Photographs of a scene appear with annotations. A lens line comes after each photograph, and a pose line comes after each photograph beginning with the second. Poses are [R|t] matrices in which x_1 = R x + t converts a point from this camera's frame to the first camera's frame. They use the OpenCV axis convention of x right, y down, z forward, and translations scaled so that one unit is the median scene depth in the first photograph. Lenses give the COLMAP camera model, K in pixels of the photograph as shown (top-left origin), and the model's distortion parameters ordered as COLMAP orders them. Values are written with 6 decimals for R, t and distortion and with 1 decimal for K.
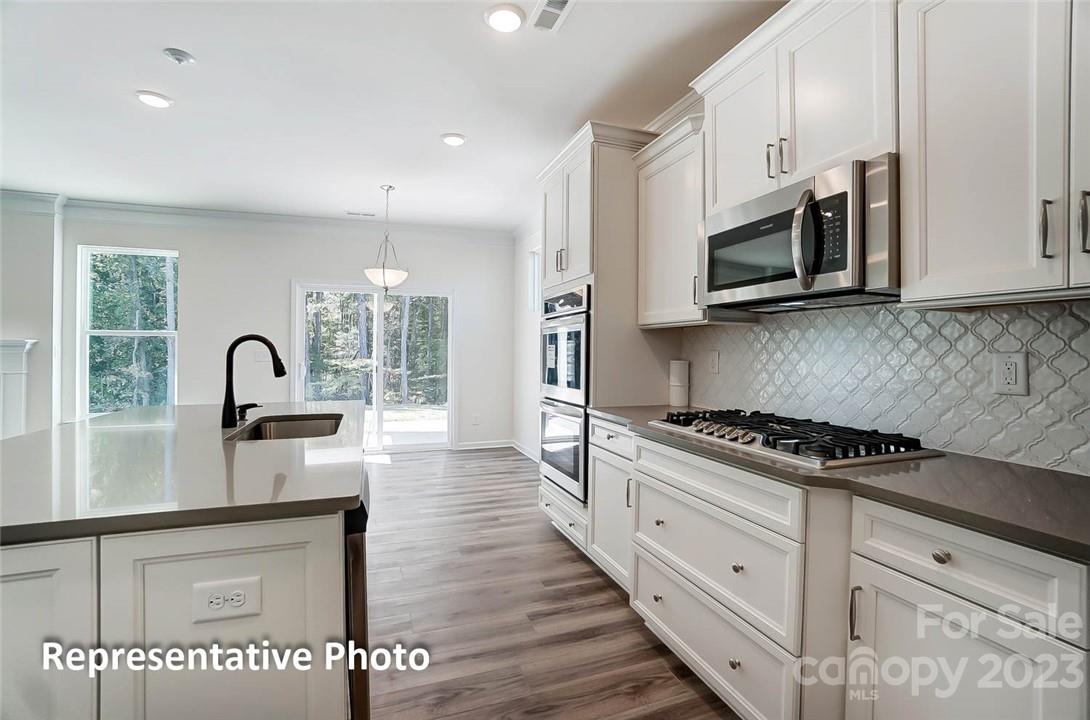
lens RADIAL K [[486.6, 0, 545.0], [0, 486.6, 360.0], [0, 0, 1]] dist [-0.000579, -0.000072]
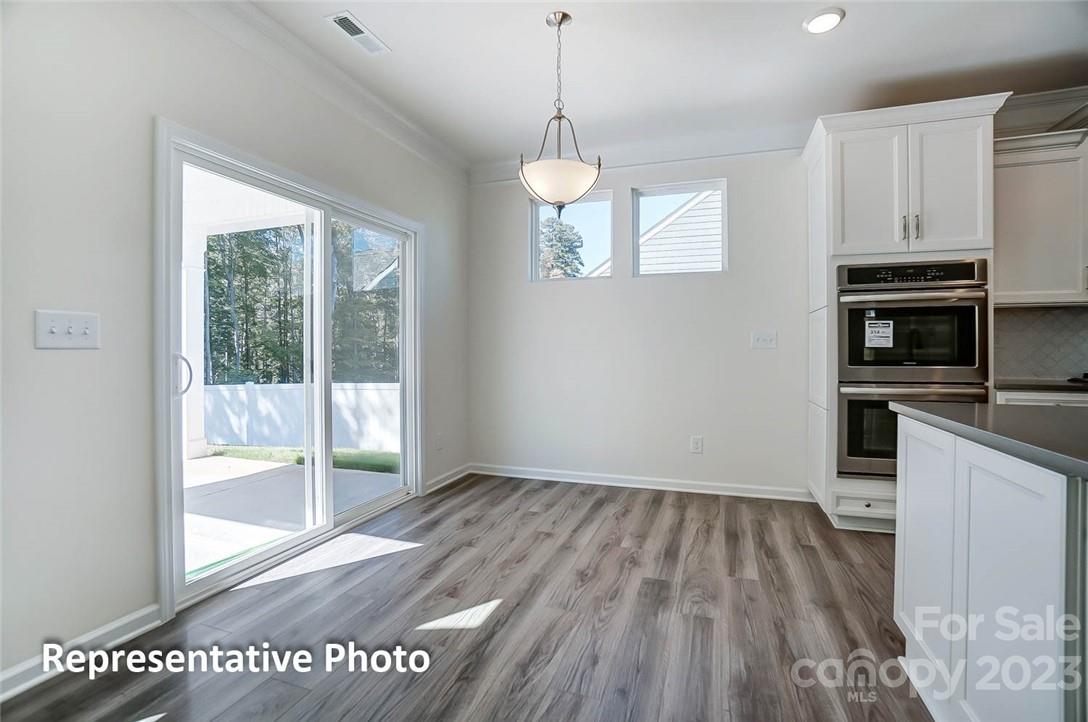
lens RADIAL K [[492.9, 0, 552.5], [0, 492.9, 352.7], [0, 0, 1]] dist [-0.060871, 0.024373]
pose [[0.625055, -0.011031, 0.780503, -0.925180], [0.012653, 0.999912, 0.003999, 0.015588], [-0.780478, 0.007376, 0.625139, 0.831860]]
